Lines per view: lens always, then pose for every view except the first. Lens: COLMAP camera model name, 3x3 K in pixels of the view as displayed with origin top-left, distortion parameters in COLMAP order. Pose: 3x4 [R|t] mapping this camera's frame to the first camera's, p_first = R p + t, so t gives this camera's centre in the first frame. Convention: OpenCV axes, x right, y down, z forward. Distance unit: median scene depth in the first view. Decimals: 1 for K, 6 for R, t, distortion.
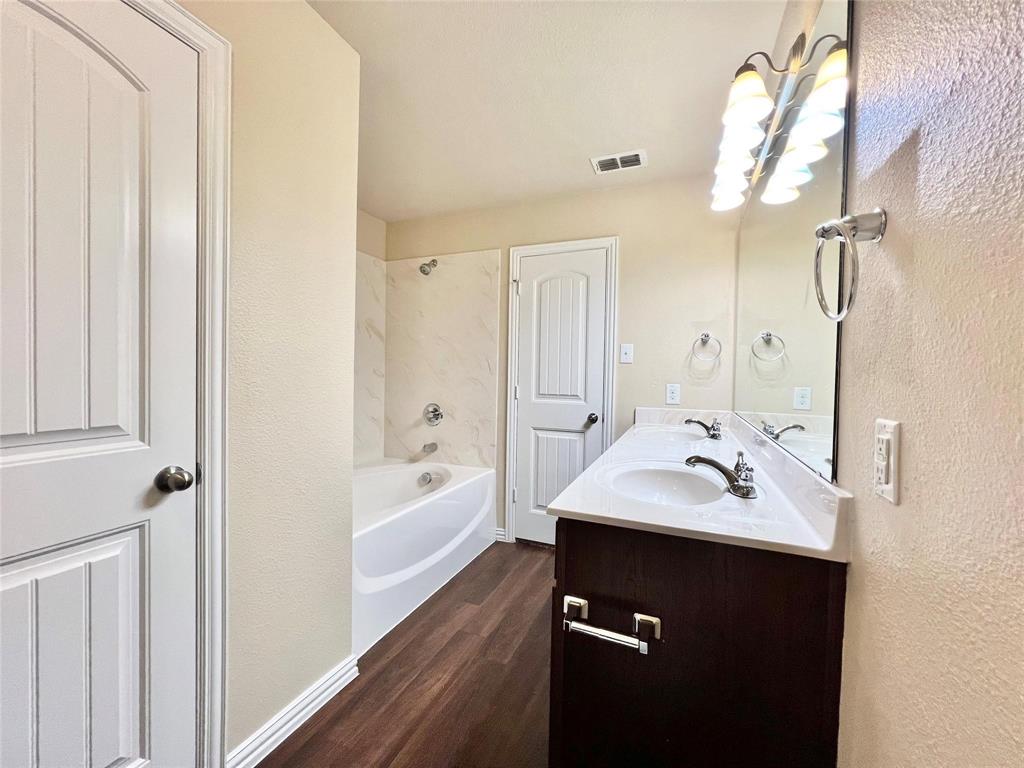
lens RADIAL K [[411.4, 0, 512.3], [0, 411.4, 383.0], [0, 0, 1]] dist [-0.000483, 0.000123]
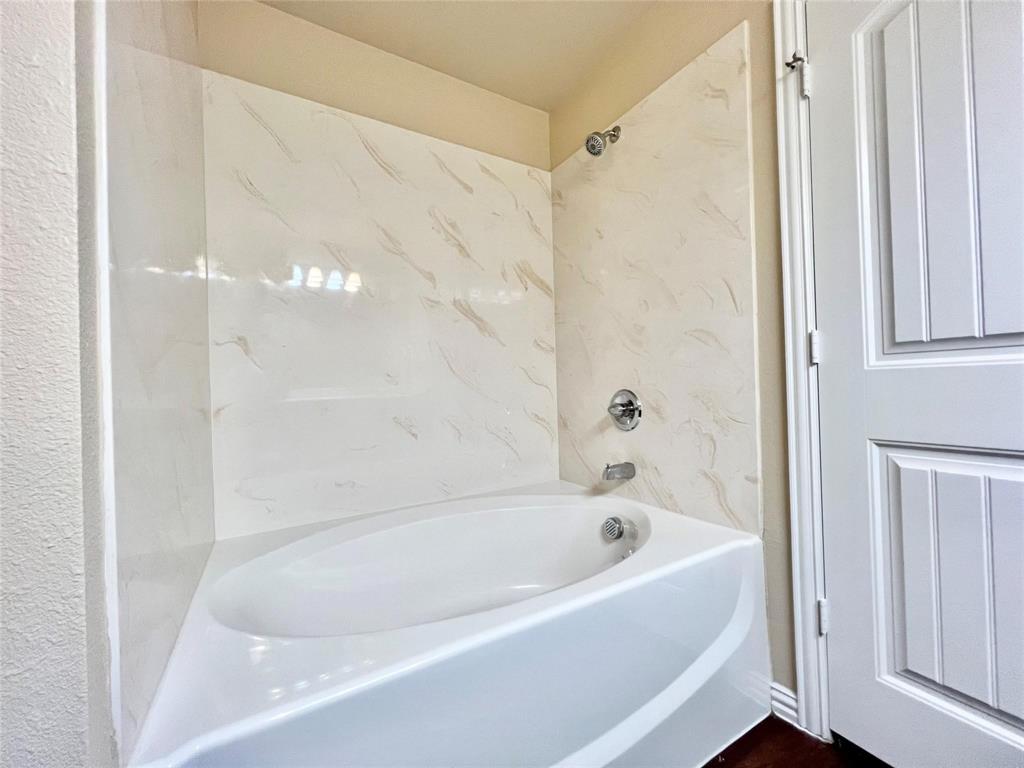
lens RADIAL K [[411.4, 0, 513.4], [0, 411.4, 381.9], [0, 0, 1]] dist [-0.000483, 0.000123]
pose [[0.808209, -0.045105, -0.587166, 0.007835], [0.030905, 0.998937, -0.034196, 0.055091], [0.588085, 0.009491, 0.808744, 0.486539]]
